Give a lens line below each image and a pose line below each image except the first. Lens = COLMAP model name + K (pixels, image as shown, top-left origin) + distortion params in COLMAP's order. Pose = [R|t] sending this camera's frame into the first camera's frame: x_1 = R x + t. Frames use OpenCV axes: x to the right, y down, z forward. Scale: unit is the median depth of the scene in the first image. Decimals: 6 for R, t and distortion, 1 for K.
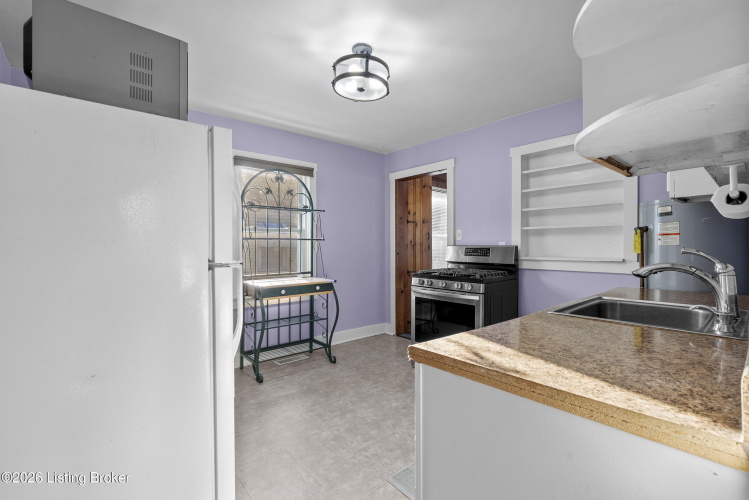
lens RADIAL K [[342.2, 0, 377.0], [0, 342.2, 245.6], [0, 0, 1]] dist [-0.002170, 0.000344]
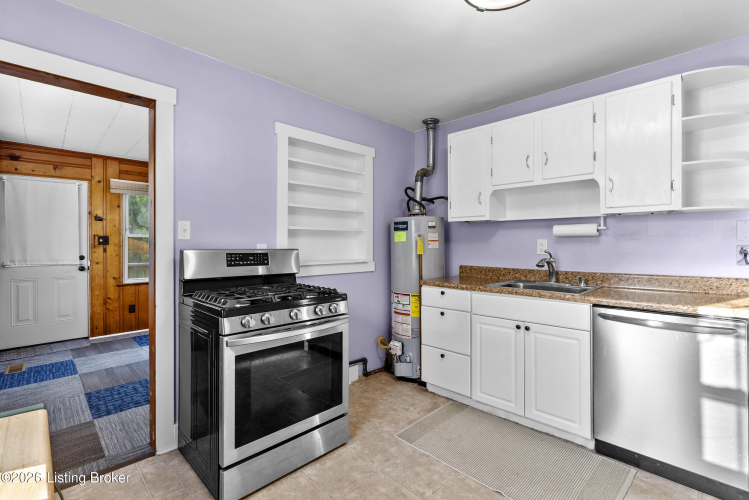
lens RADIAL K [[342.2, 0, 377.0], [0, 342.2, 245.6], [0, 0, 1]] dist [-0.002170, 0.000344]
pose [[-0.063237, -0.001462, 0.997997, -0.391464], [0.001023, 0.999998, 0.001530, -0.008829], [-0.997998, 0.001117, -0.063235, 0.835529]]
